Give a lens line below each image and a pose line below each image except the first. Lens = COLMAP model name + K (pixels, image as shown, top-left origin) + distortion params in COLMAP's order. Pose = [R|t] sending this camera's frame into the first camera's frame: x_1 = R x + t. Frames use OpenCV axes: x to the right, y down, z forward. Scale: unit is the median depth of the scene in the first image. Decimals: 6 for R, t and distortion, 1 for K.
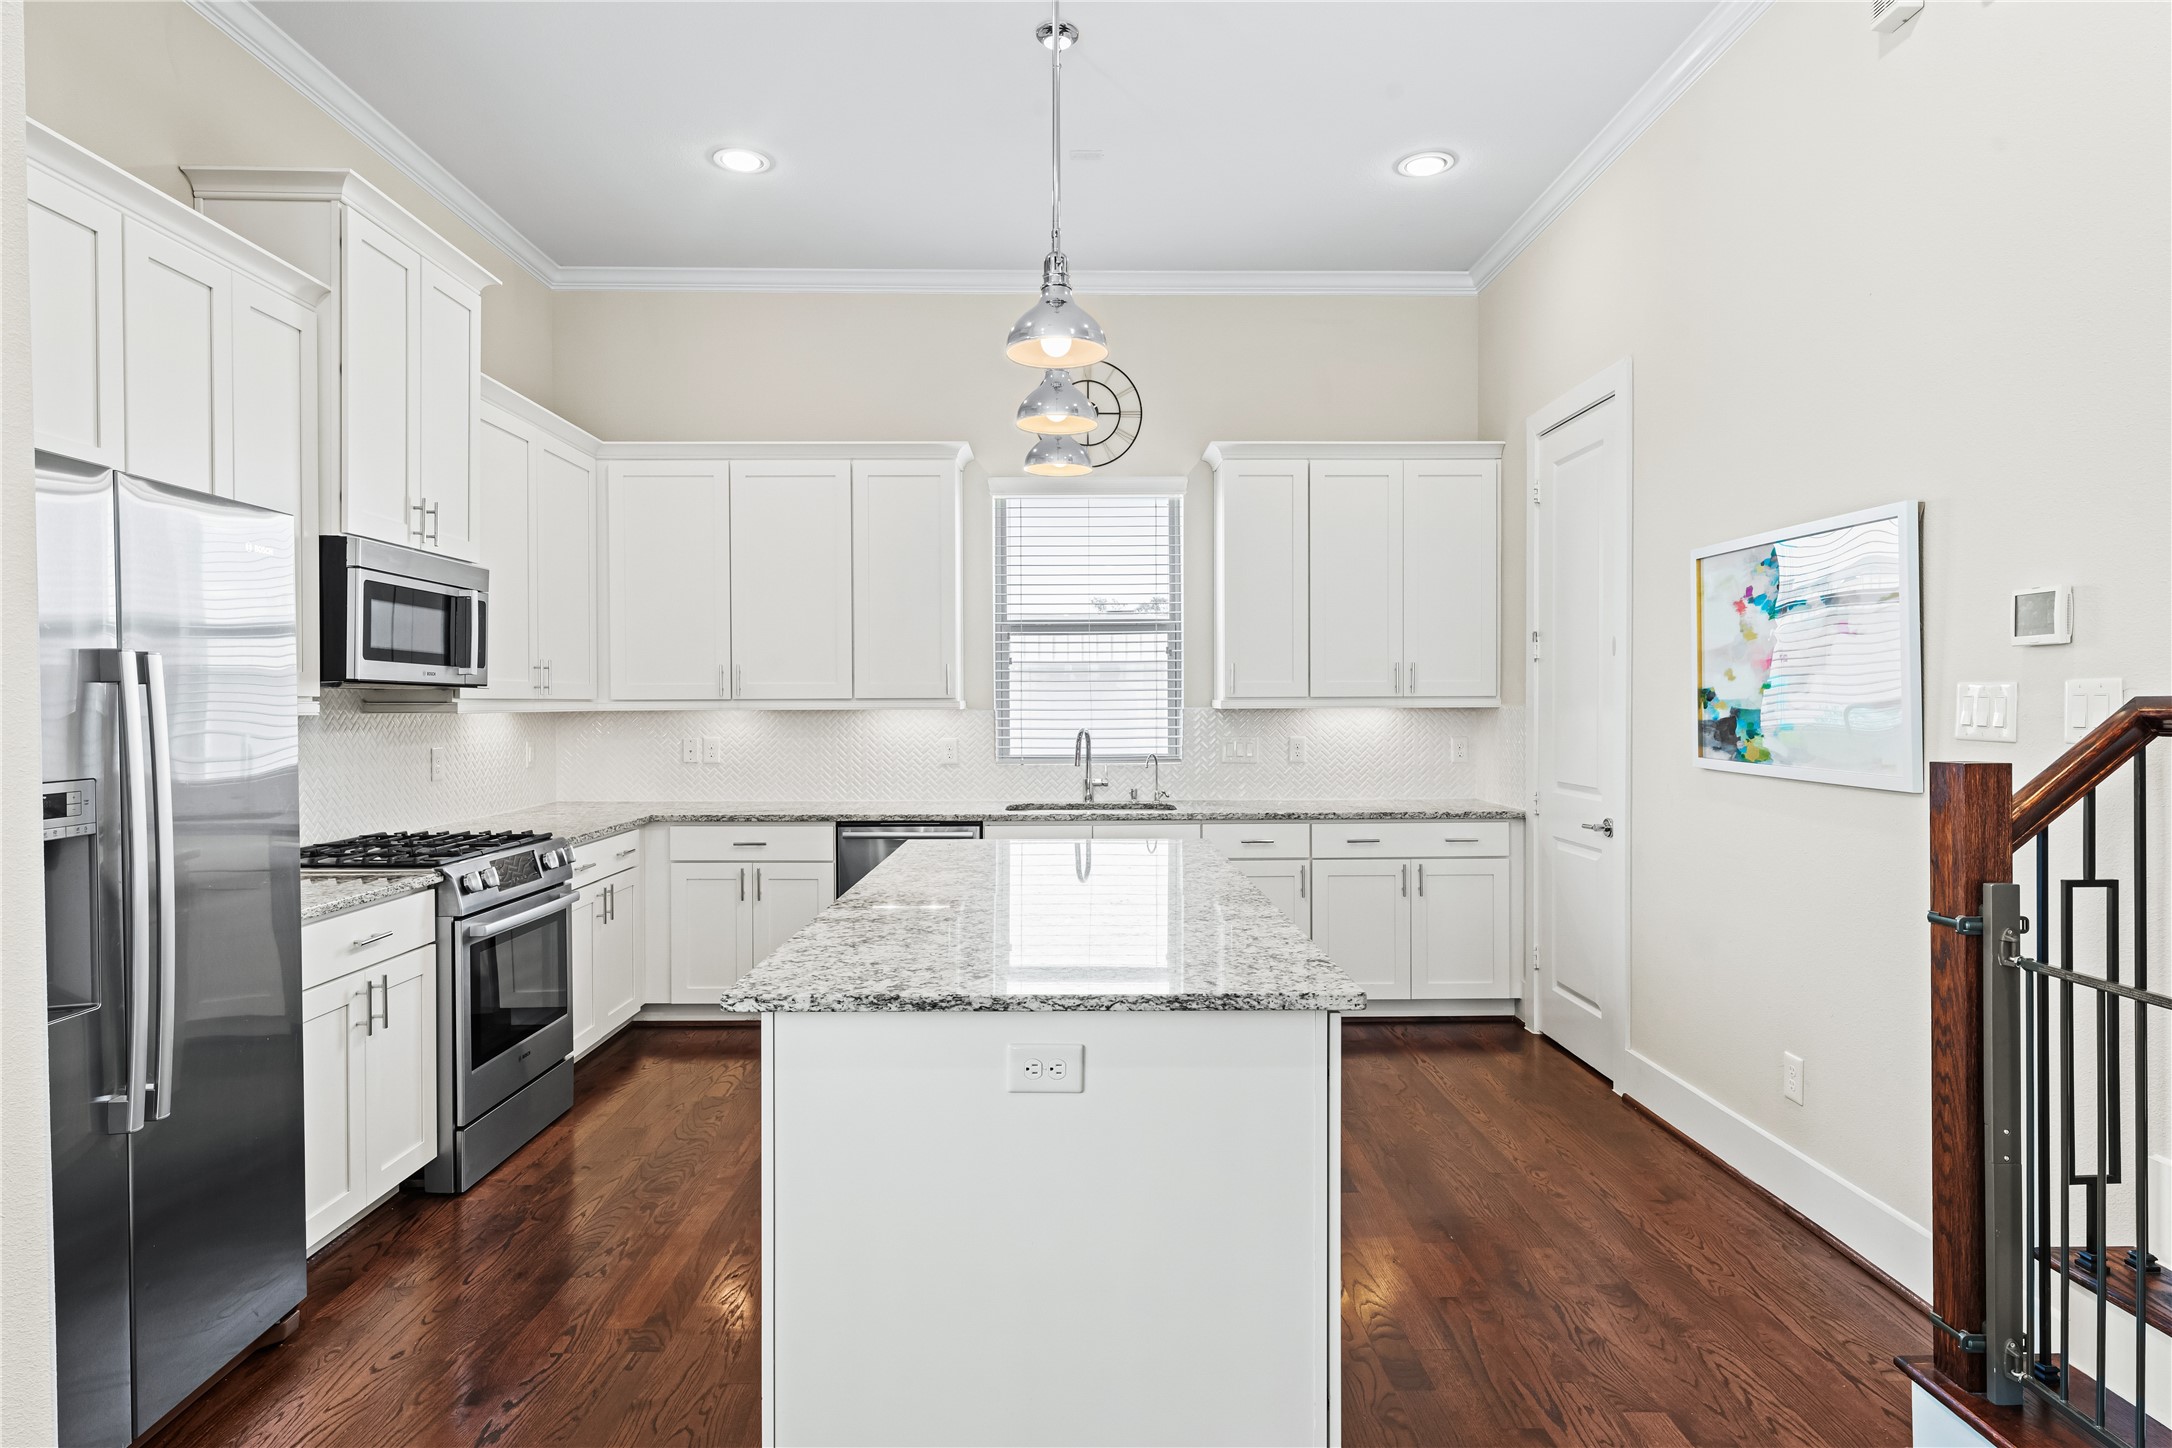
lens RADIAL K [[1227.0, 0, 1082.1], [0, 1227.0, 718.4], [0, 0, 1]] dist [0.009100, -0.002403]
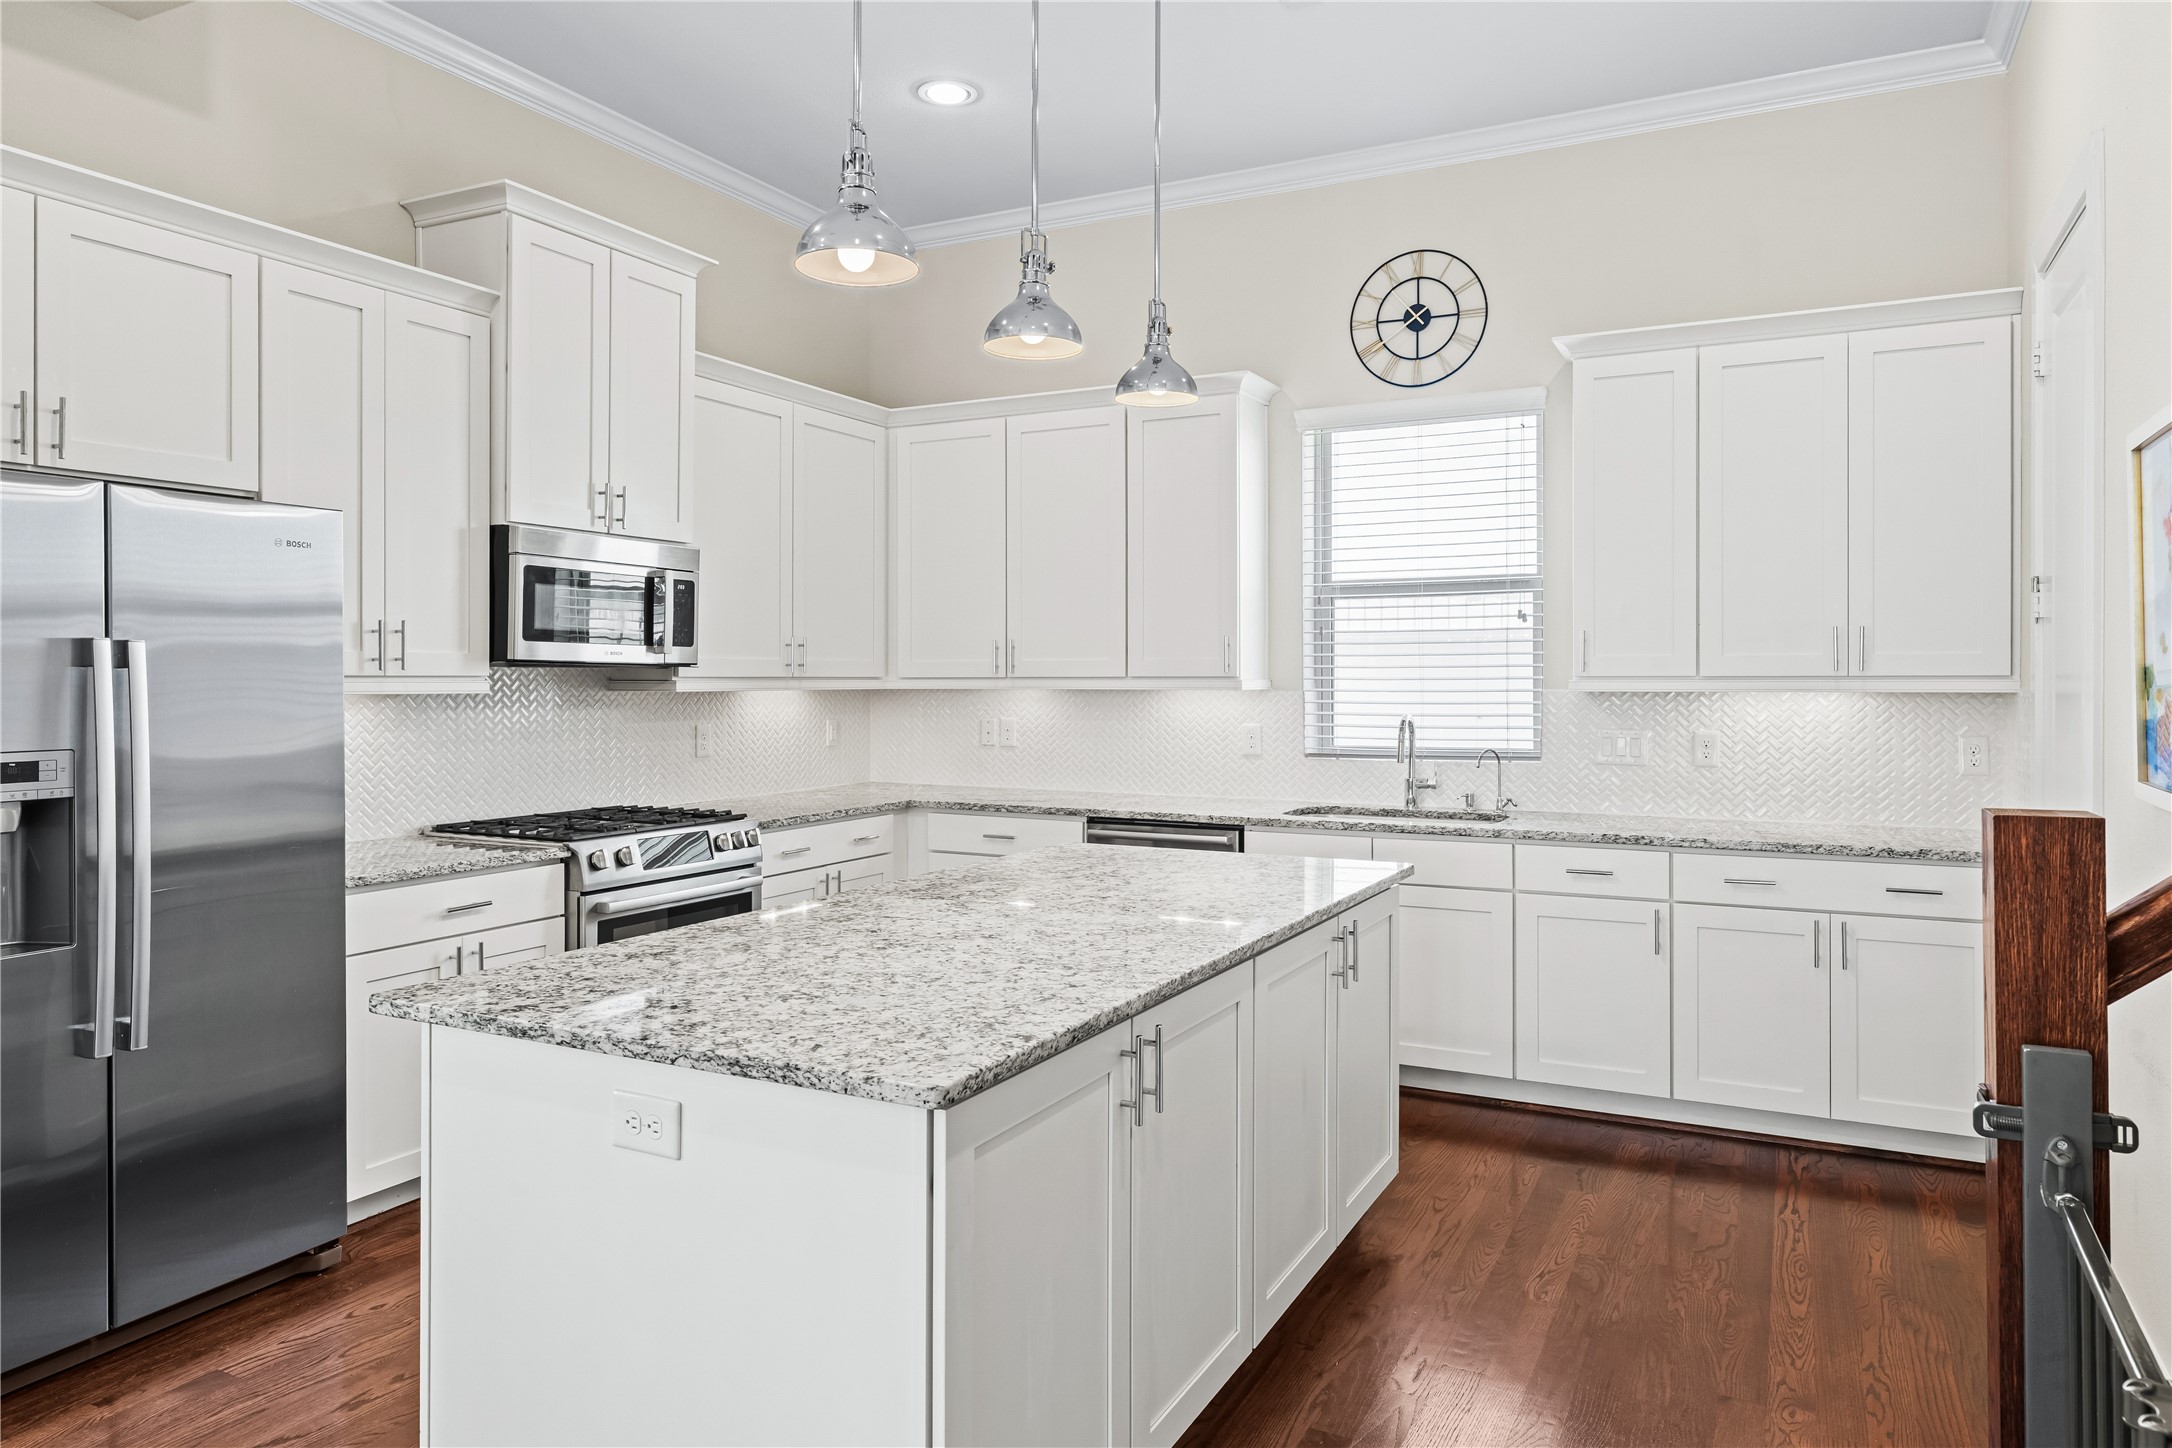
lens RADIAL K [[1394.0, 0, 1077.6], [0, 1394.0, 679.9], [0, 0, 1]] dist [0.003966, 0.003900]
pose [[0.881835, 0.003214, -0.471548, 0.344654], [-0.008447, 0.999924, -0.008982, -0.006737], [0.471483, 0.011904, 0.881795, 0.147858]]
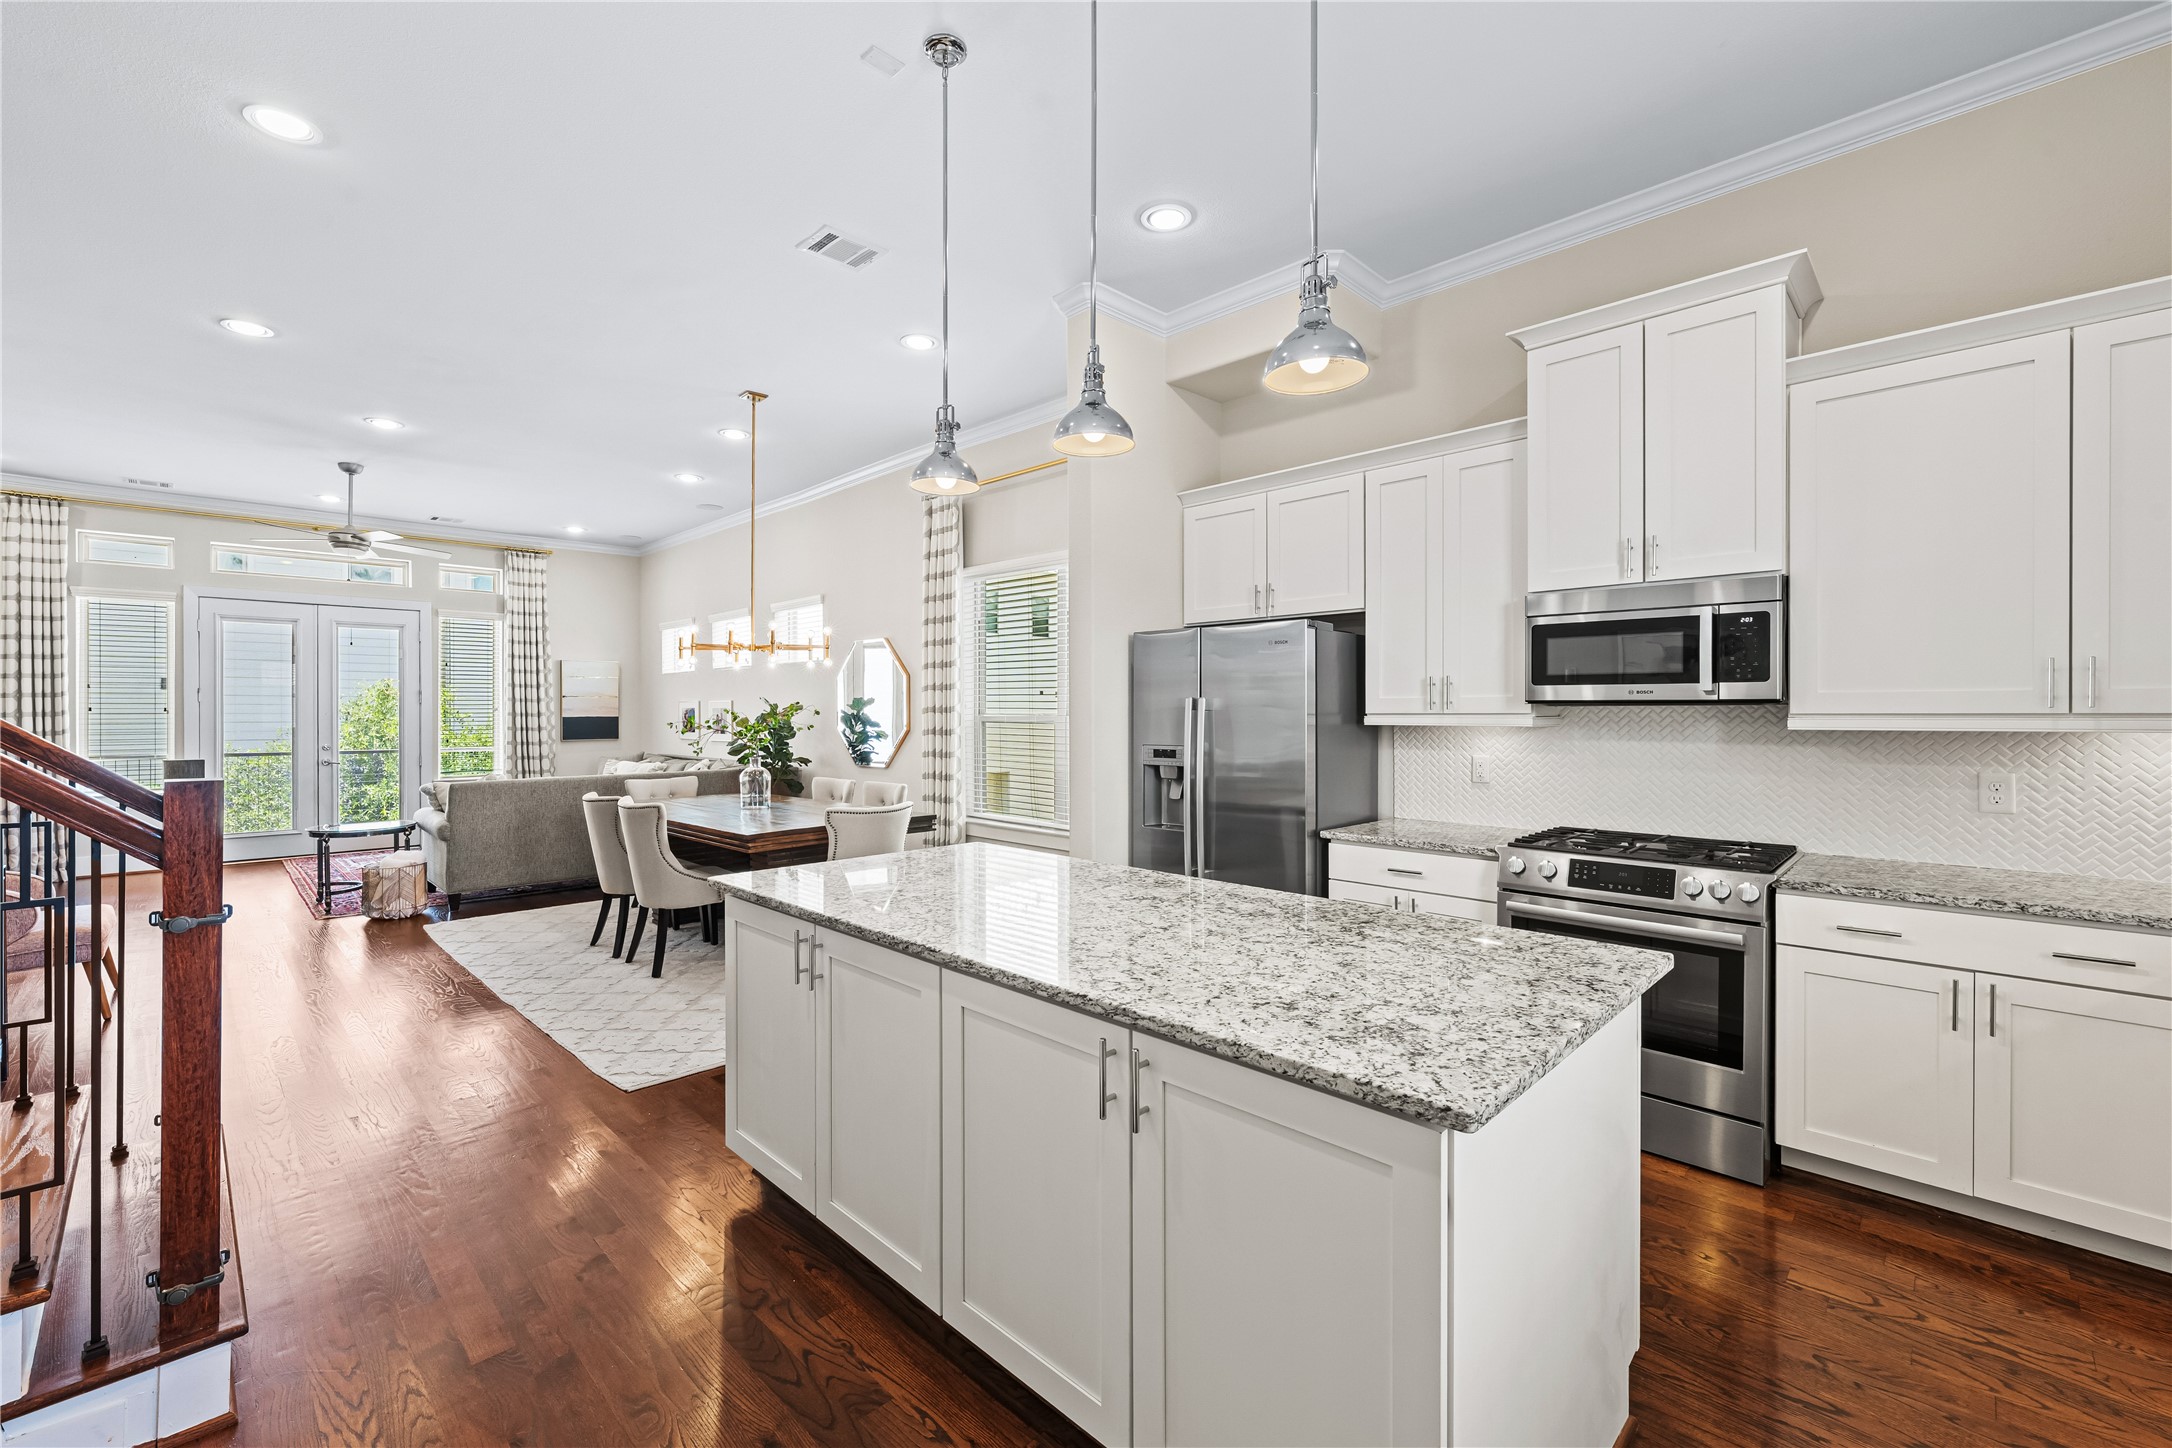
lens RADIAL K [[909.1, 0, 1087.6], [0, 909.1, 722.4], [0, 0, 1]] dist [-0.001252, 0.000117]
pose [[-0.715391, 0.008964, -0.698667, 0.385431], [-0.006659, 0.999785, 0.019645, -0.020640], [0.698692, 0.018706, -0.715178, 1.185291]]
